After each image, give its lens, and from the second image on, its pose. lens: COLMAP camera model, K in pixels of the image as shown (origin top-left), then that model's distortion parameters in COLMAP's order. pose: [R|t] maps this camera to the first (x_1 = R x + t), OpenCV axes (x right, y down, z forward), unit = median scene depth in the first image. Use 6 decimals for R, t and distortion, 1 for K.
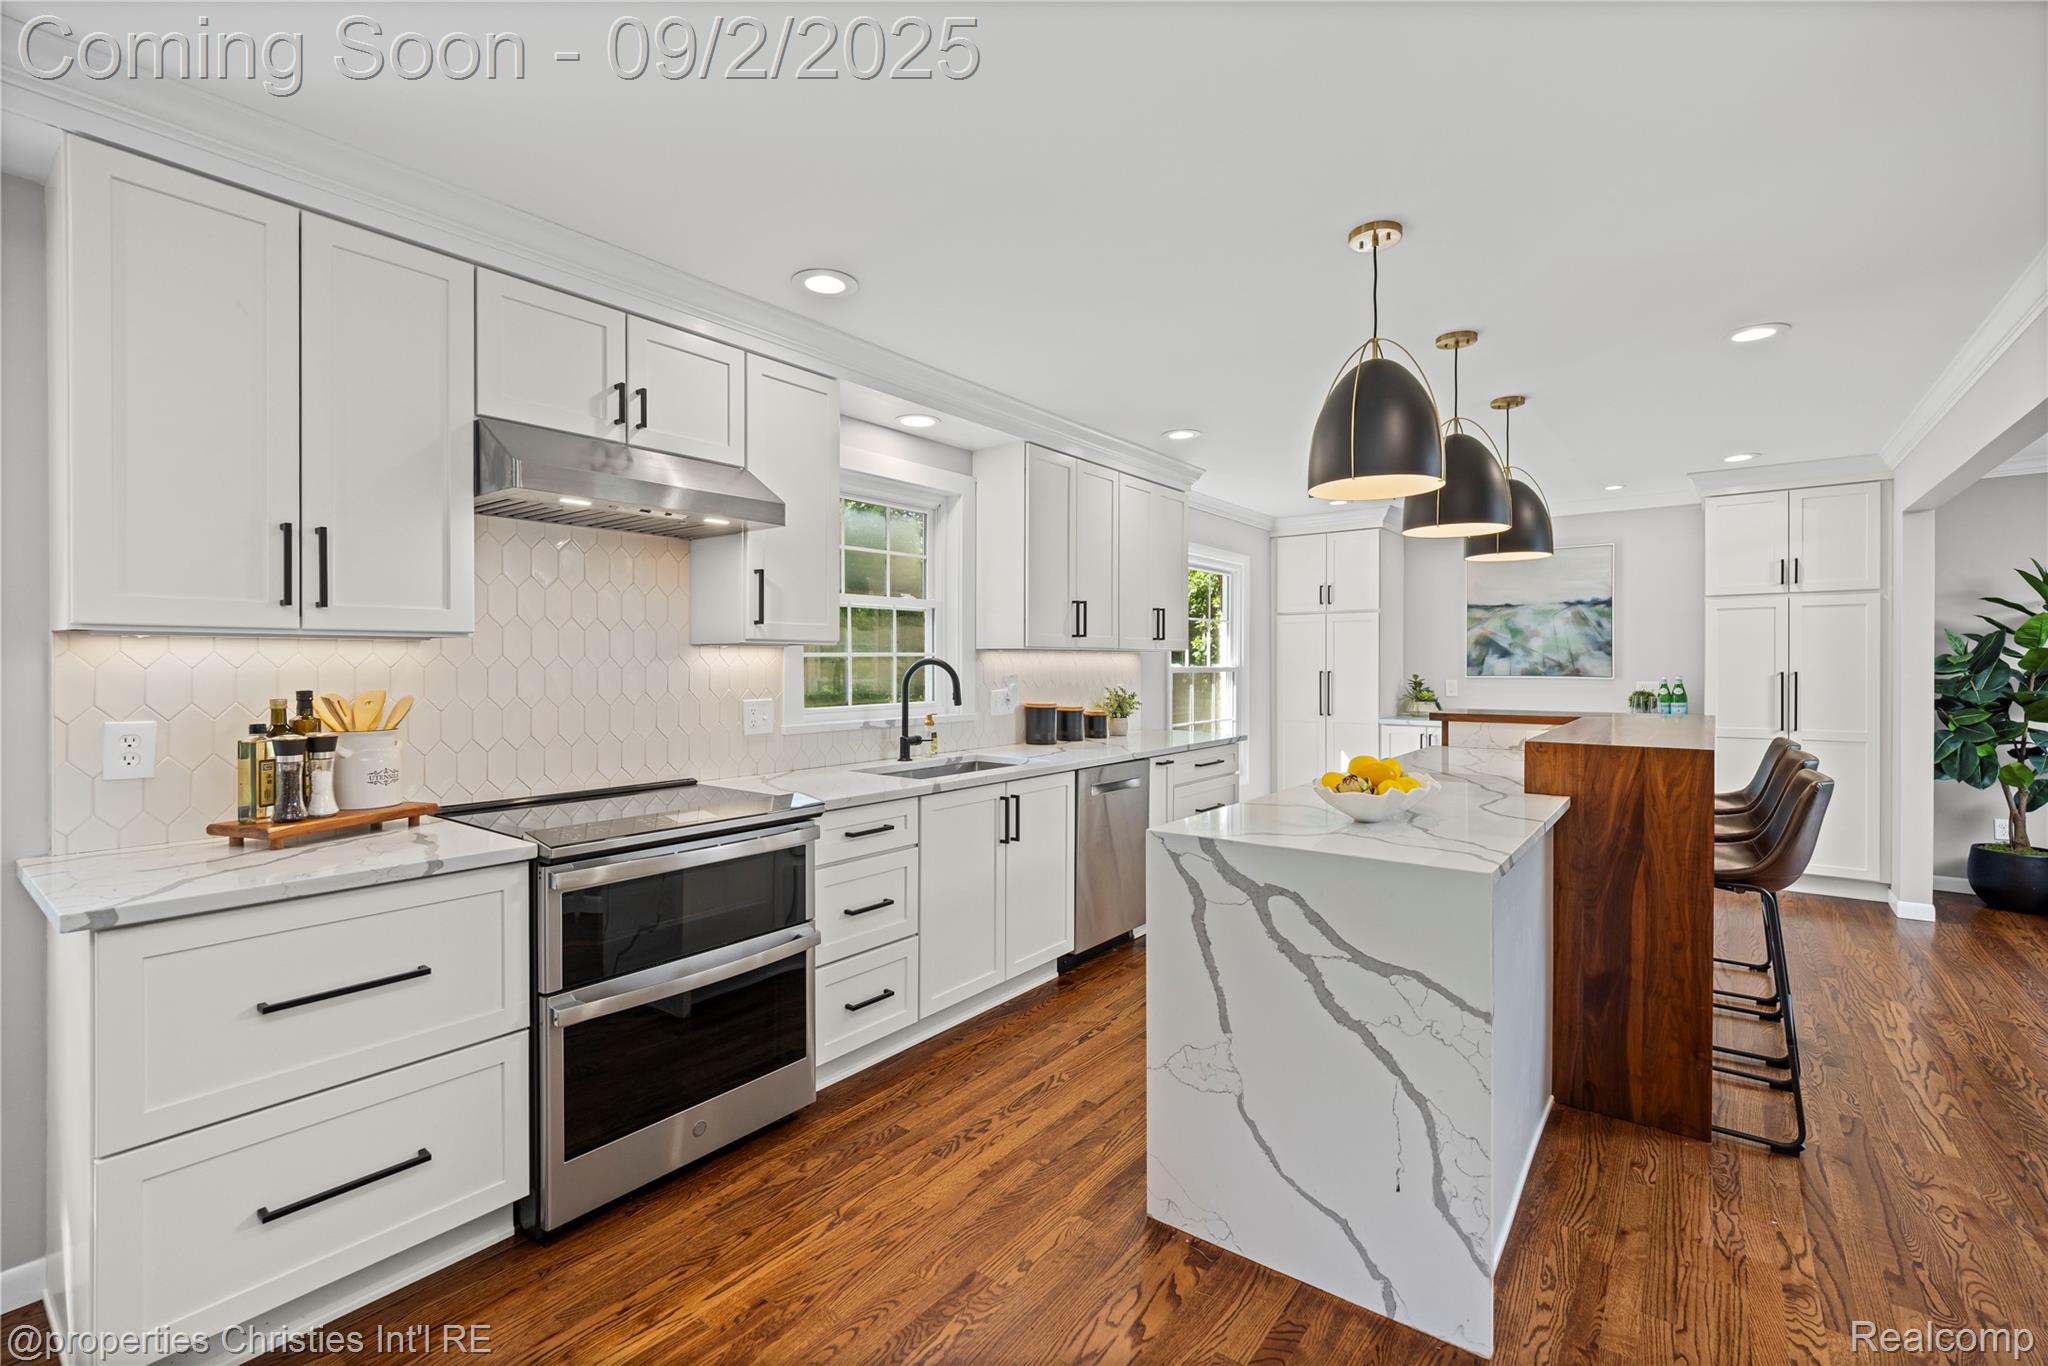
lens RADIAL K [[853.4, 0, 1021.8], [0, 853.4, 668.6], [0, 0, 1]] dist [-0.008001, -0.001962]
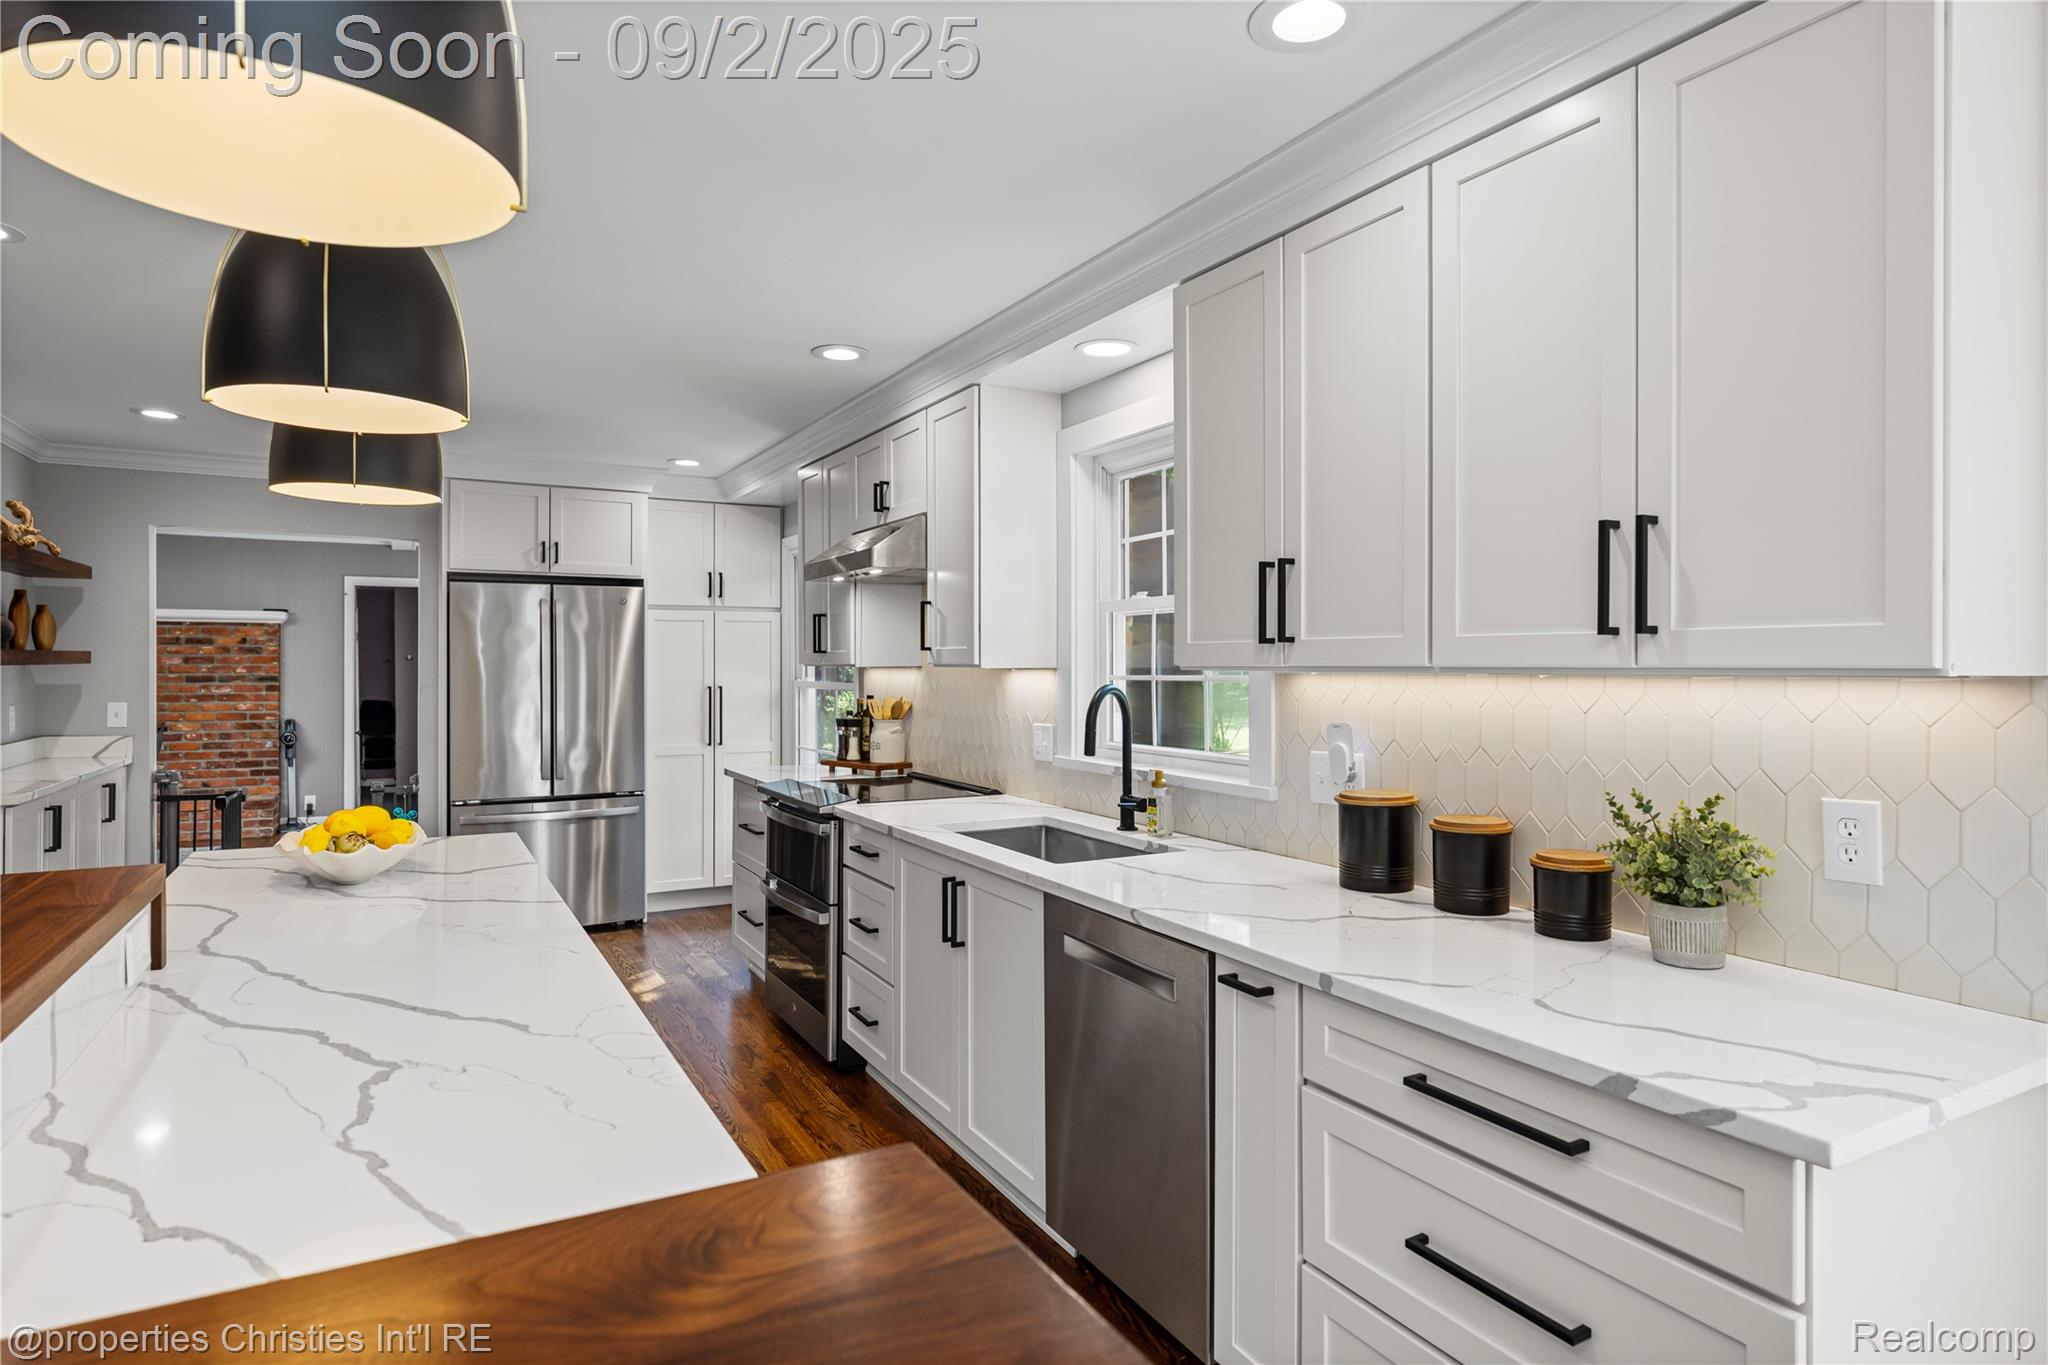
lens RADIAL K [[1119.9, 0, 1036.7], [0, 1119.9, 657.8], [0, 0, 1]] dist [0.000527, -0.002989]
pose [[-0.375119, -0.003120, -0.926972, 0.547034], [-0.006583, 0.999978, -0.000701, -0.023942], [0.926953, 0.005840, -0.375131, 0.933682]]
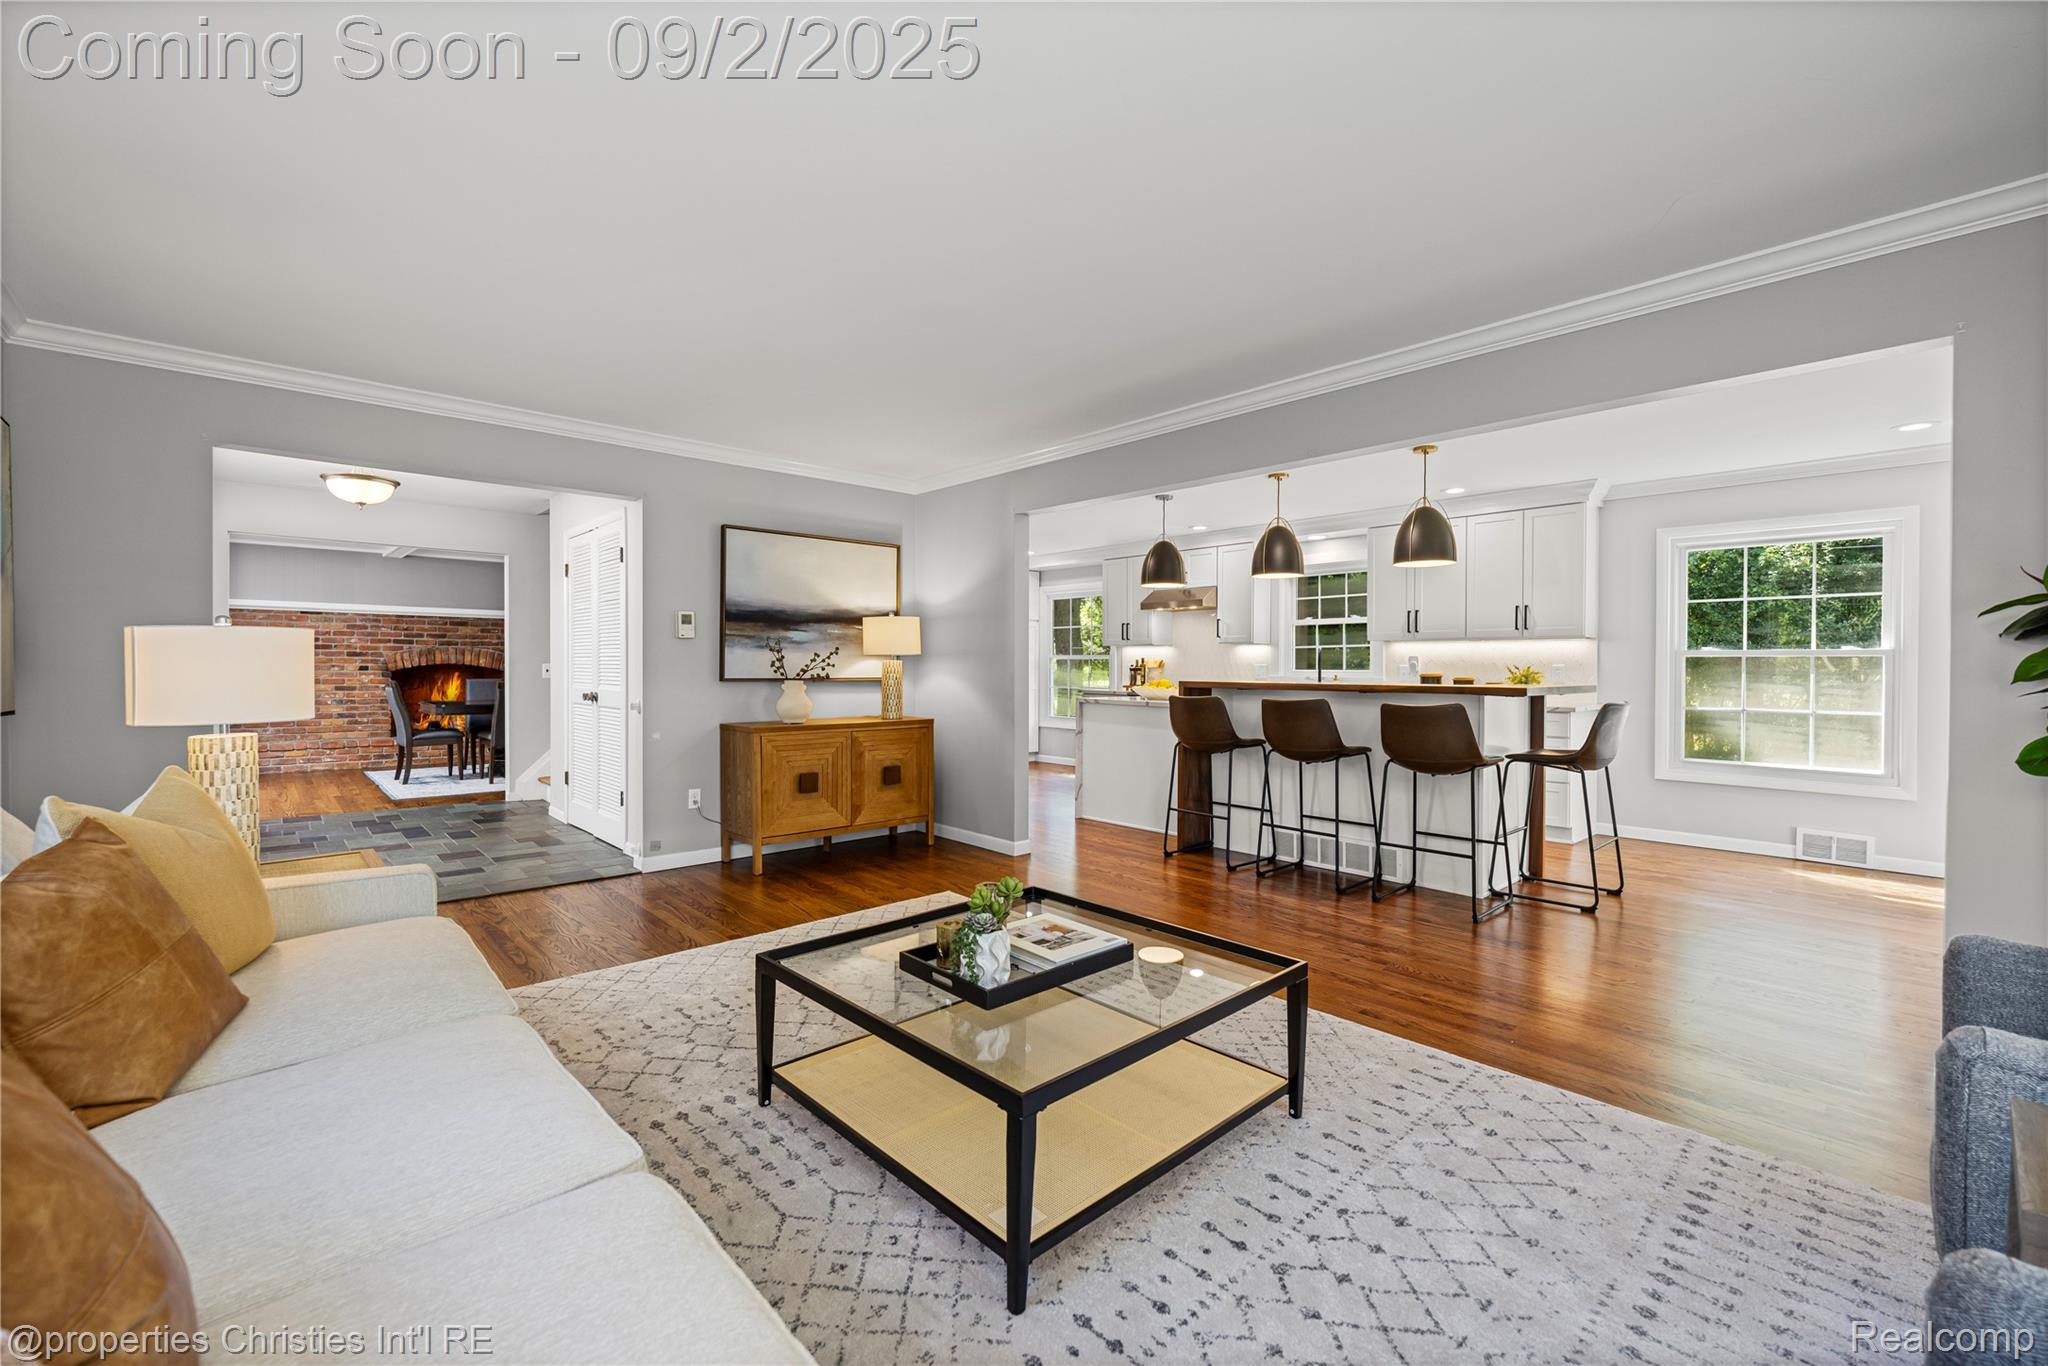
lens RADIAL K [[853.4, 0, 1017.3], [0, 853.4, 674.5], [0, 0, 1]] dist [-0.008001, -0.001962]
pose [[-0.164429, 0.009891, -0.986339, 1.529565], [-0.011918, 0.999857, 0.012013, 0.027817], [0.986317, 0.013731, -0.164288, 0.444163]]
